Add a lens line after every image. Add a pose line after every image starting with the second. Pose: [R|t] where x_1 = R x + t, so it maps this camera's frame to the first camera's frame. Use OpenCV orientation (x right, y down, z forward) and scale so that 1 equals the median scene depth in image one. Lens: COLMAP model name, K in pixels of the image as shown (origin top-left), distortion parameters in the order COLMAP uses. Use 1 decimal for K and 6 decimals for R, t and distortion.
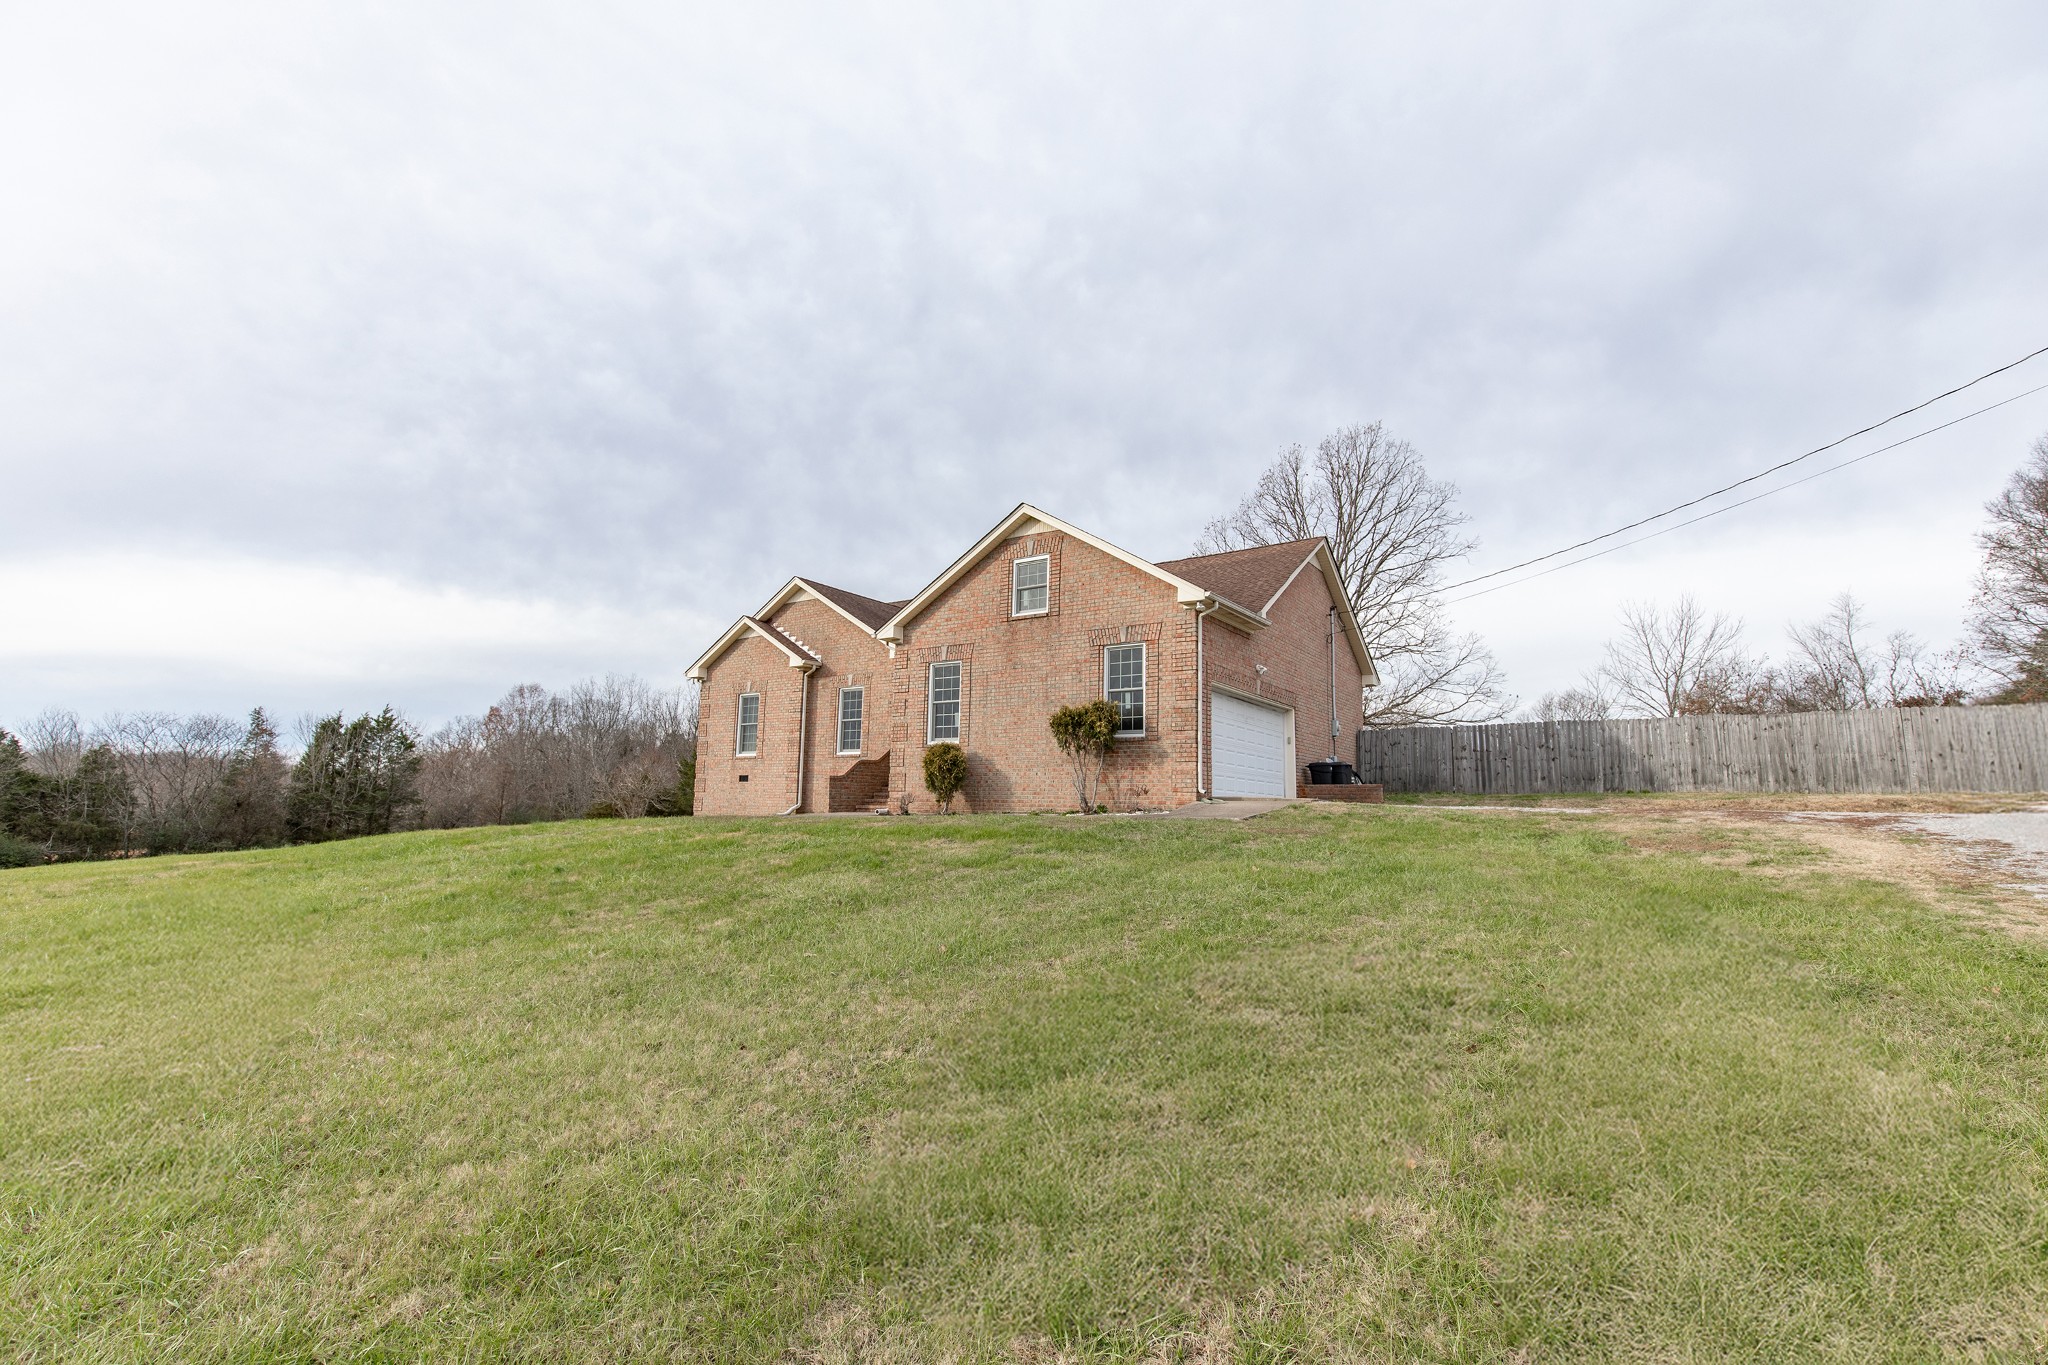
lens RADIAL K [[912.9, 0, 1017.2], [0, 912.9, 689.9], [0, 0, 1]] dist [0.003814, 0.000247]
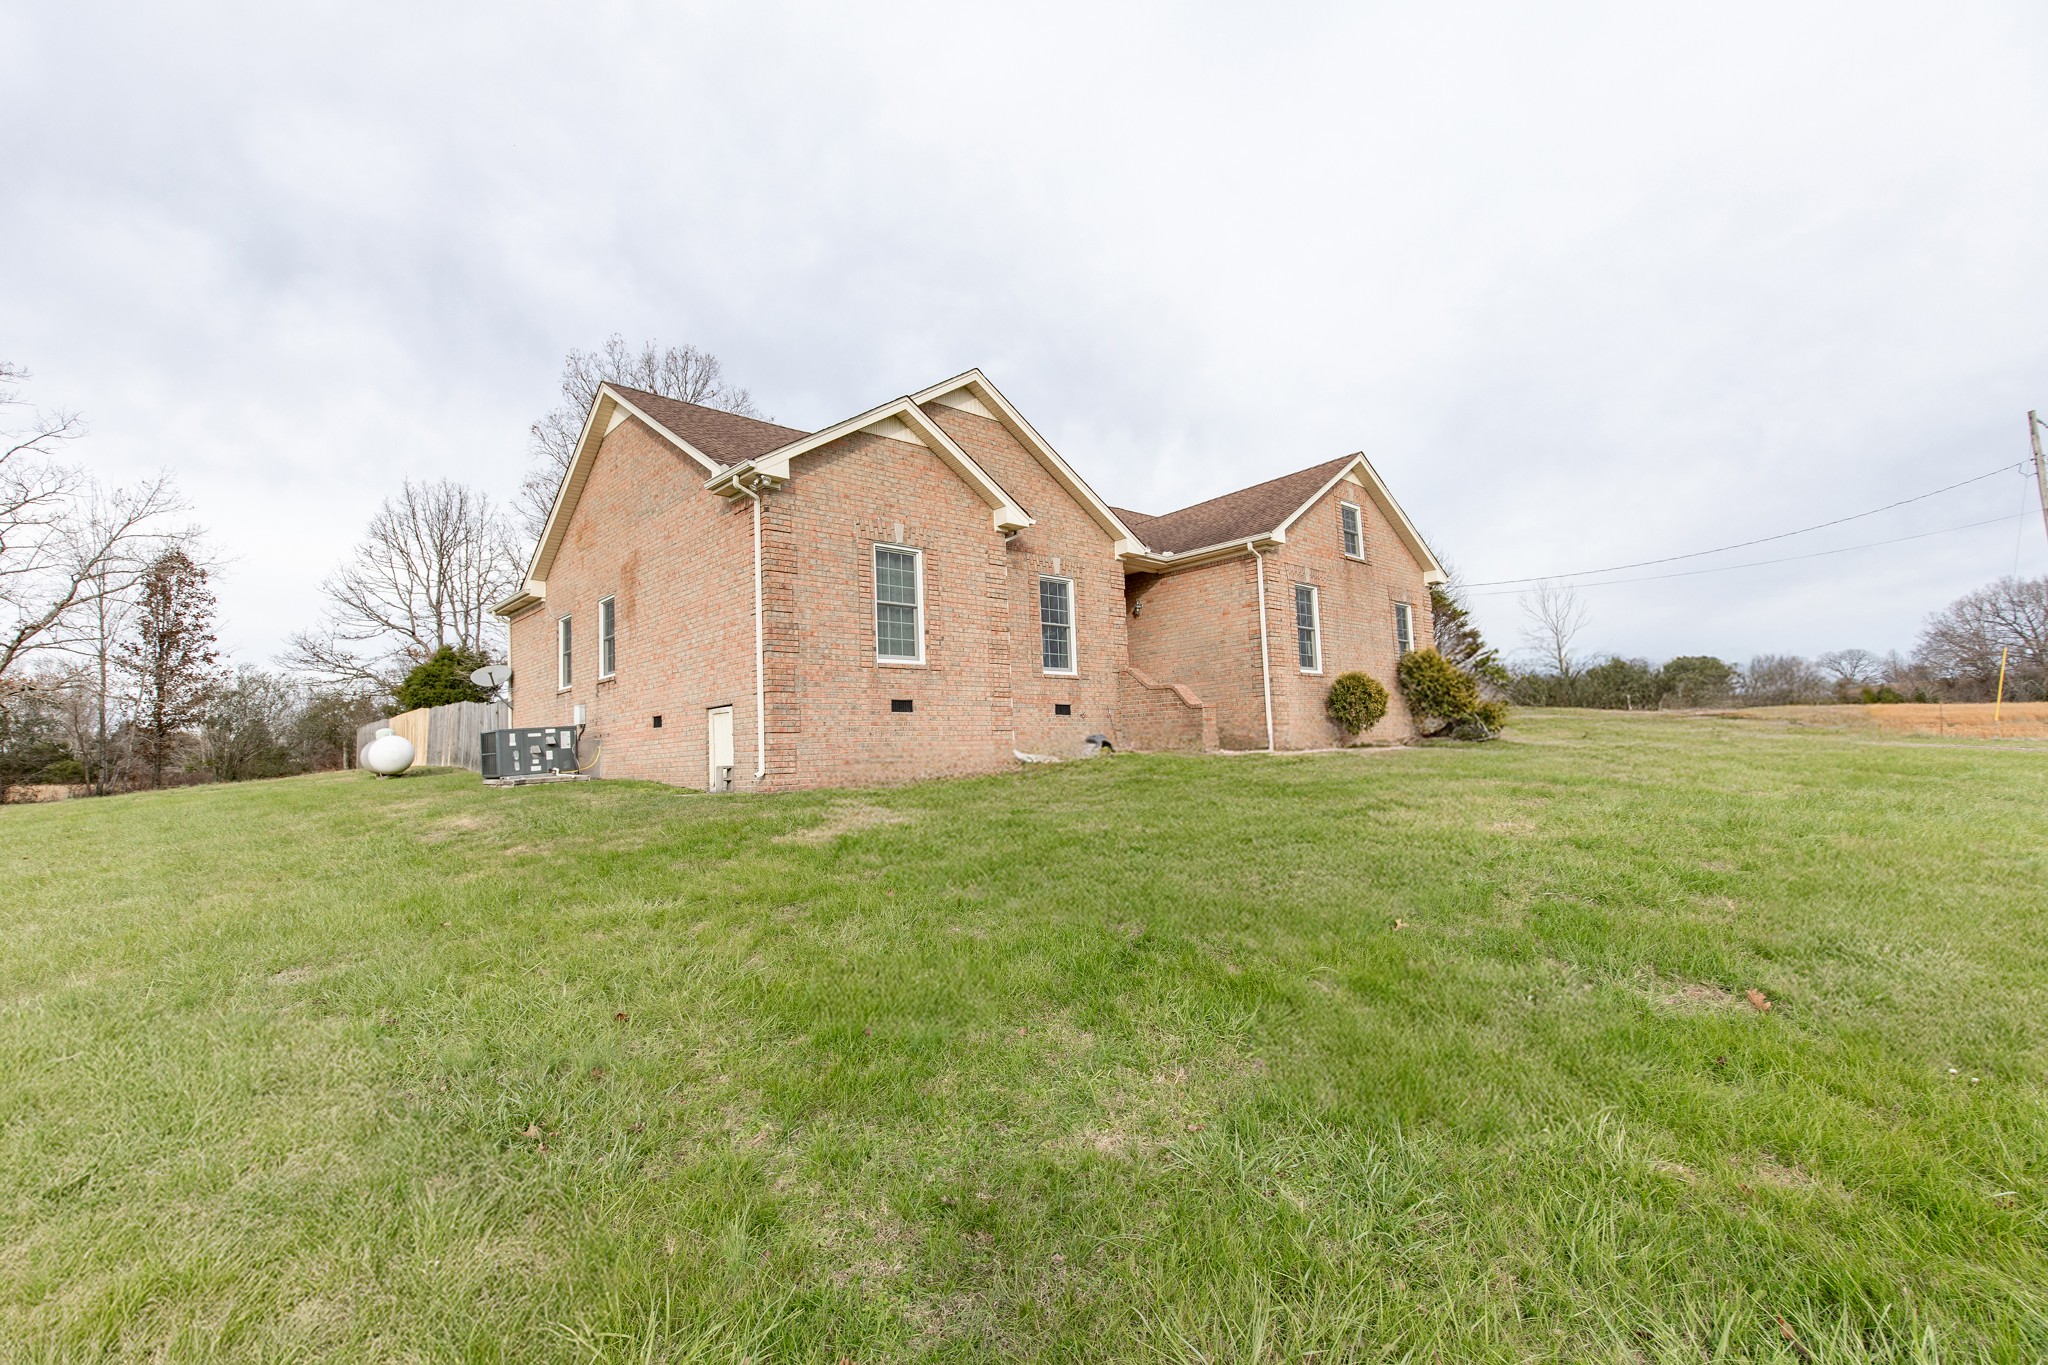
lens RADIAL K [[912.9, 0, 1017.2], [0, 912.9, 689.9], [0, 0, 1]] dist [0.003814, 0.000247]
pose [[0.221379, 0.048235, 0.973994, -1.036491], [-0.083595, 0.996038, -0.030327, 0.127704], [-0.971598, -0.074708, 0.224534, 1.063349]]
